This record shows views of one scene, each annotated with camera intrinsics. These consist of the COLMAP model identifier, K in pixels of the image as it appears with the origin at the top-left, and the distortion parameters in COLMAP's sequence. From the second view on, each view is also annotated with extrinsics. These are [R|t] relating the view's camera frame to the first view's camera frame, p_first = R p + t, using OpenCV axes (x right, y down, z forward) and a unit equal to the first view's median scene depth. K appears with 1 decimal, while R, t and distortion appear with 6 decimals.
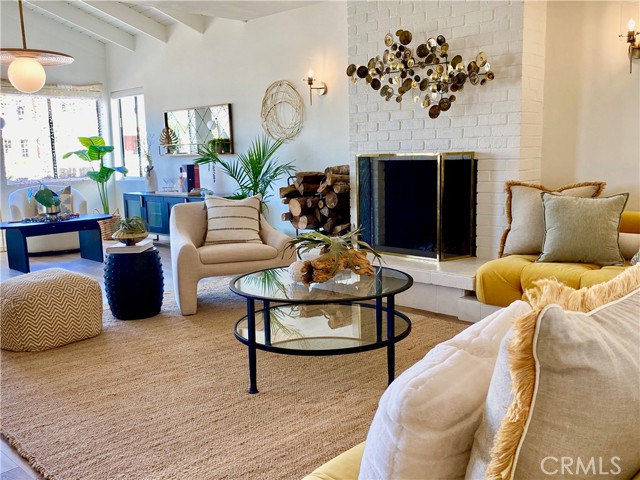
lens RADIAL K [[614.0, 0, 320.0], [0, 614.0, 240.0], [0, 0, 1]] dist [0.058064, -0.016331]
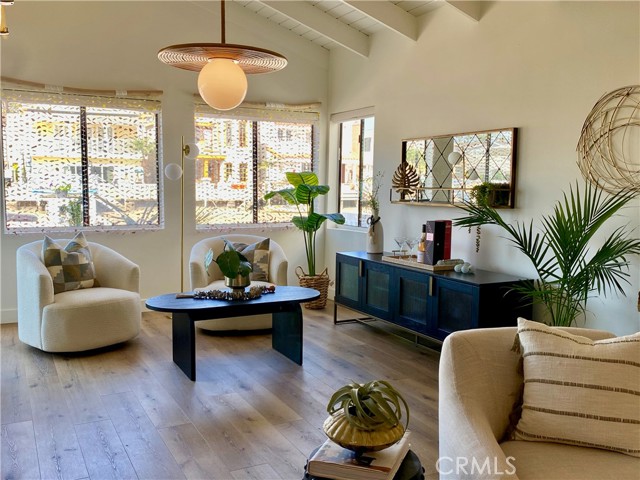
lens RADIAL K [[614.0, 0, 320.0], [0, 614.0, 240.0], [0, 0, 1]] dist [0.058064, -0.016331]
pose [[0.947723, 0.068607, -0.311631, -0.119901], [-0.083455, 0.995913, -0.034548, -0.066333], [0.307987, 0.058749, 0.949575, 0.330584]]
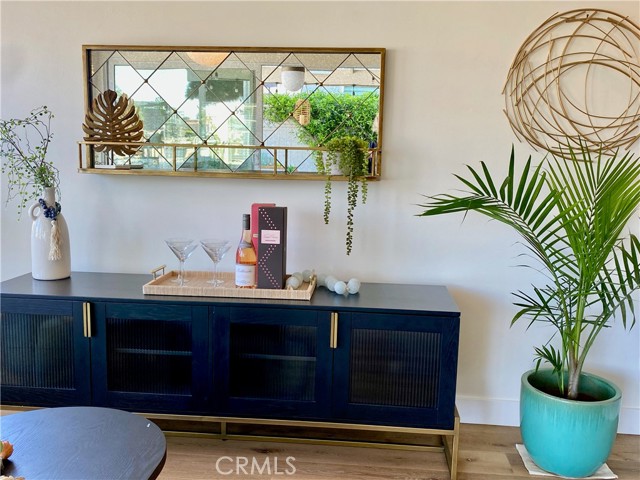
lens RADIAL K [[614.0, 0, 320.0], [0, 614.0, 240.0], [0, 0, 1]] dist [0.058064, -0.016331]
pose [[0.767621, -0.037426, 0.639811, -0.391661], [0.044426, 0.998999, 0.005136, -0.098188], [-0.639363, 0.024481, 0.768515, 0.674975]]
